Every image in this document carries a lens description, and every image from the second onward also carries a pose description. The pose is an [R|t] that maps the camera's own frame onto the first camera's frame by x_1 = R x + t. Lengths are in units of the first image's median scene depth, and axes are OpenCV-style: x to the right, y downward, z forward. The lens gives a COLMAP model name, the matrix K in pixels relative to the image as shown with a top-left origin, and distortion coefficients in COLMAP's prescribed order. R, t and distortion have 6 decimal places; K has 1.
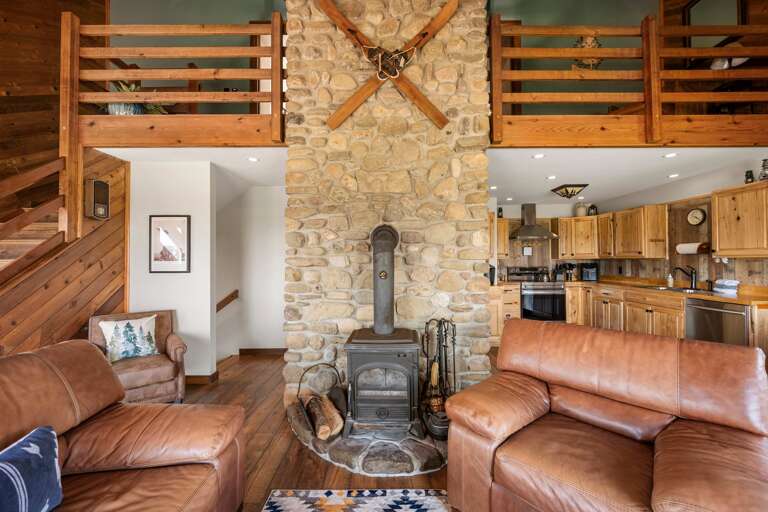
lens RADIAL K [[309.0, 0, 386.7], [0, 309.0, 256.4], [0, 0, 1]] dist [-0.000147, 0.000026]
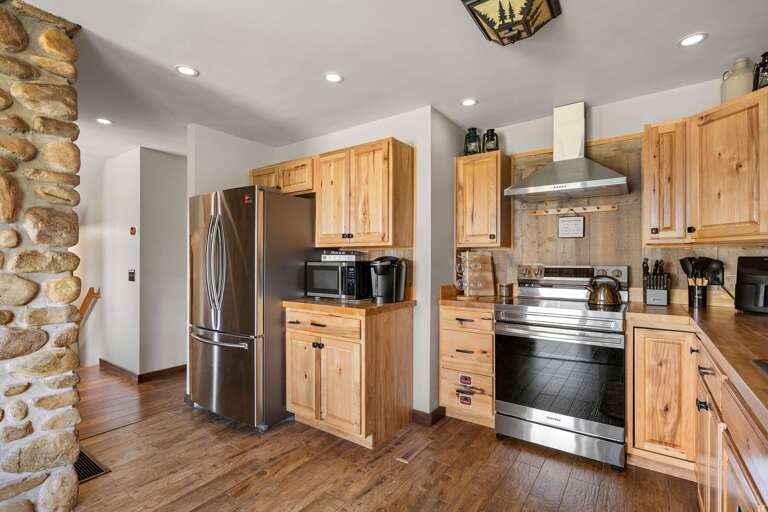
lens RADIAL K [[357.6, 0, 381.5], [0, 357.6, 256.3], [0, 0, 1]] dist [-0.000296, 0.000020]
pose [[0.811096, -0.004895, -0.584893, 0.641969], [0.012669, 0.999877, 0.009201, 0.017077], [0.584776, -0.014873, 0.811058, 0.583155]]
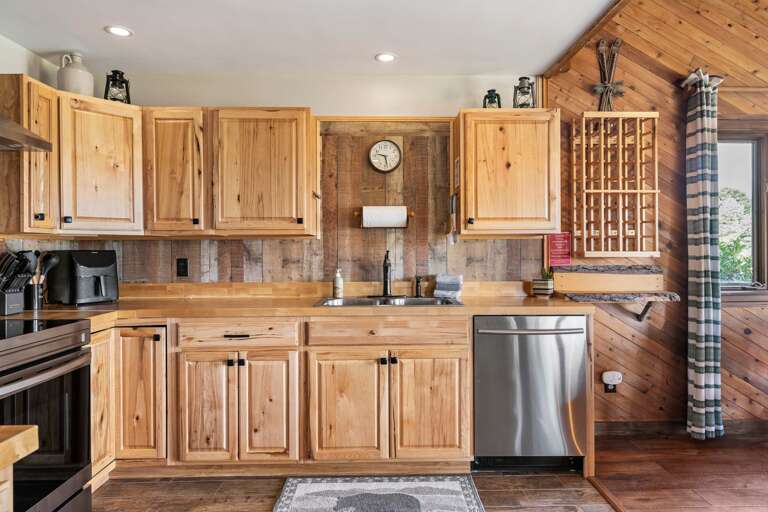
lens RADIAL K [[456.1, 0, 386.1], [0, 456.1, 254.1], [0, 0, 1]] dist [0.003493, 0.000110]
pose [[-0.027043, -0.006443, 0.999613, 0.193706], [-0.006412, 0.999960, 0.006271, 0.025203], [-0.999614, -0.006240, -0.027084, 0.820939]]
